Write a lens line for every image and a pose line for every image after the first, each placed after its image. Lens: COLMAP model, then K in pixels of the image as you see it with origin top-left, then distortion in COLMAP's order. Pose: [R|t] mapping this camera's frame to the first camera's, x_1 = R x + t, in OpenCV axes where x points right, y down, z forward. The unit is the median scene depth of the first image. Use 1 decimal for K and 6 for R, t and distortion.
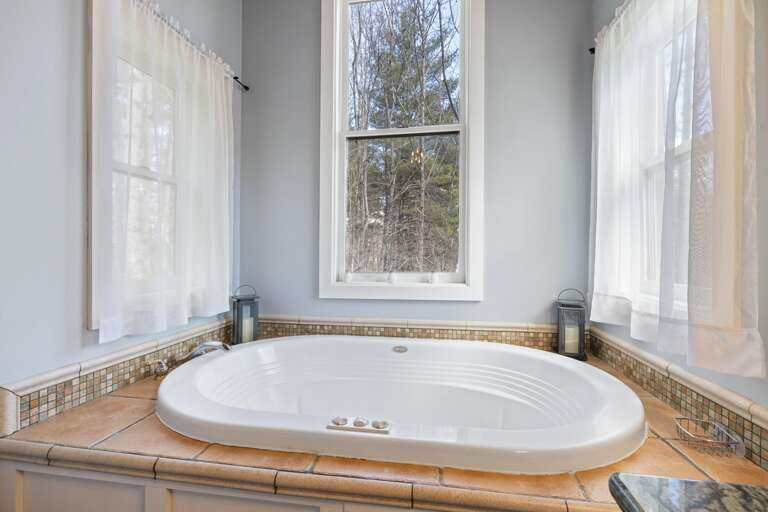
lens RADIAL K [[349.0, 0, 387.3], [0, 349.0, 254.3], [0, 0, 1]] dist [-0.001801, -0.000073]
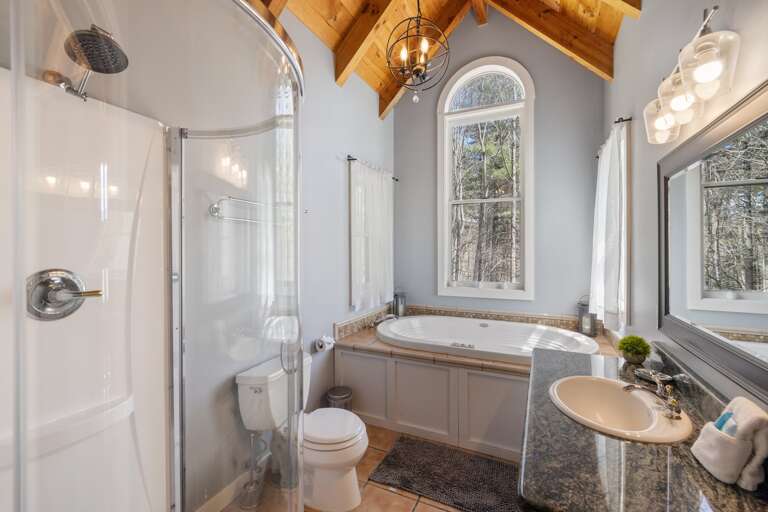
lens RADIAL K [[321.5, 0, 383.0], [0, 321.5, 251.1], [0, 0, 1]] dist [0.002205, 0.000027]
pose [[0.955302, -0.003667, -0.295610, 0.031051], [0.002498, 0.999987, -0.004332, -0.110678], [0.295622, 0.003400, 0.955299, -0.766611]]
